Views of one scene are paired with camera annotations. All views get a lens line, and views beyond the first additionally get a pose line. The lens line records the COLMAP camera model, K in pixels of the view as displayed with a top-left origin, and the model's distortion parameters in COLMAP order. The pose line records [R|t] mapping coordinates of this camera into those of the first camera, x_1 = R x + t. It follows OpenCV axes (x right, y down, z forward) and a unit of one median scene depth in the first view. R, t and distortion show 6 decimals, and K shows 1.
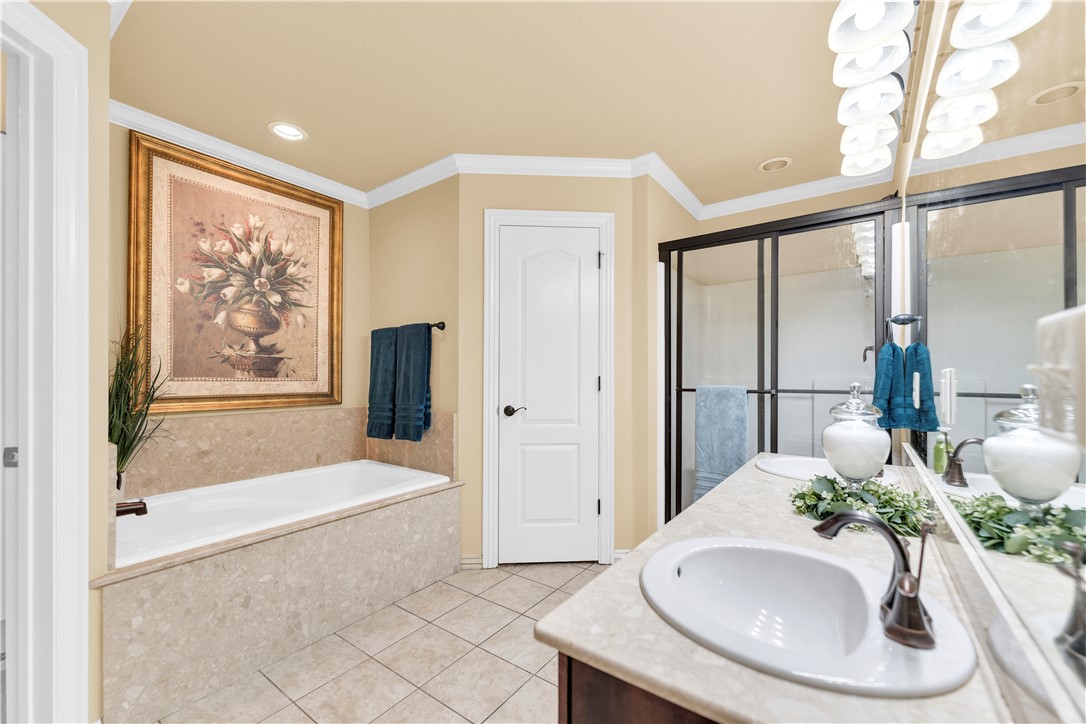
lens RADIAL K [[446.2, 0, 542.6], [0, 446.2, 370.9], [0, 0, 1]] dist [0.002914, 0.000265]
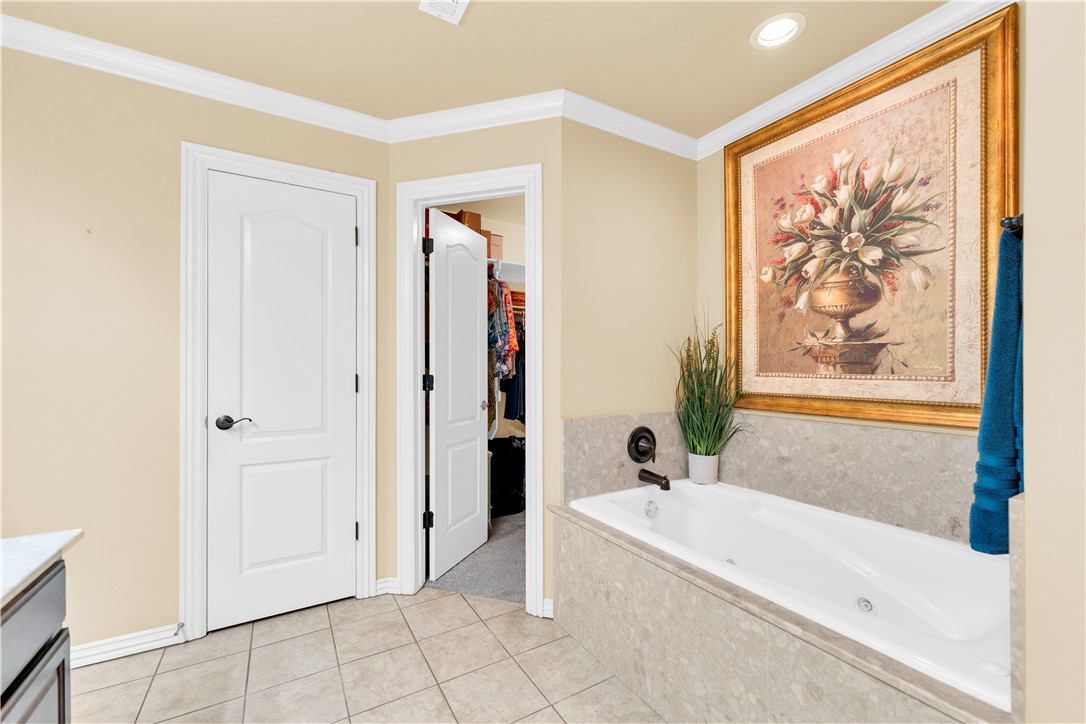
lens RADIAL K [[446.2, 0, 545.9], [0, 446.2, 366.2], [0, 0, 1]] dist [0.002914, 0.000265]
pose [[-0.399381, -0.003727, -0.916777, 0.218604], [0.009950, 0.999915, -0.008400, 0.003693], [0.916731, -0.012477, -0.399310, 0.869555]]
